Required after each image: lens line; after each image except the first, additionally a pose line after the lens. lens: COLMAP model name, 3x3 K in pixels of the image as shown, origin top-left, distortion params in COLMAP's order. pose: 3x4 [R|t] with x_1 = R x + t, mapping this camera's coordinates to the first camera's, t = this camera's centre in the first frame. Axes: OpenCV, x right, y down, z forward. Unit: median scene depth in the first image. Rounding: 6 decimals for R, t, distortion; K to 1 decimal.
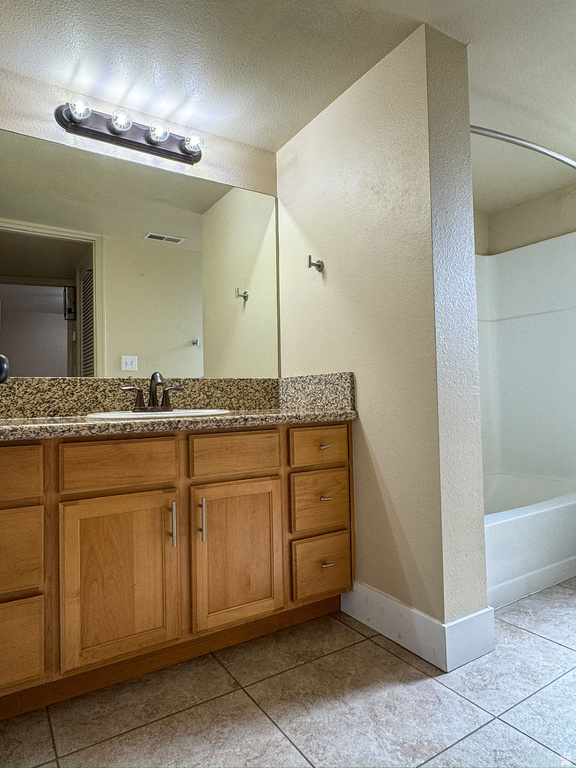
lens RADIAL K [[473.0, 0, 288.0], [0, 473.0, 384.0], [0, 0, 1]] dist [-0.005624, 0.000258]
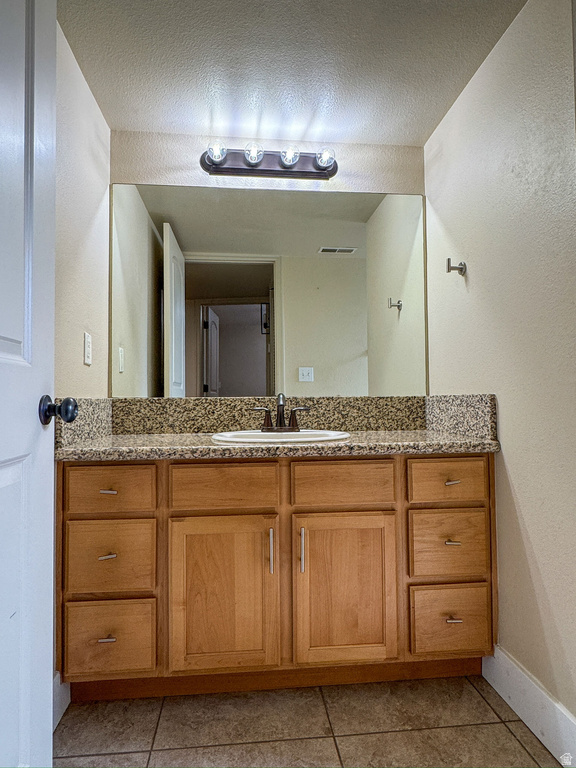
lens RADIAL K [[473.0, 0, 288.0], [0, 473.0, 384.0], [0, 0, 1]] dist [-0.005624, 0.000258]
pose [[0.893081, -0.001197, -0.449894, 0.203820], [0.001843, 0.999998, 0.000997, -0.048943], [0.449892, -0.001719, 0.893081, 0.101911]]
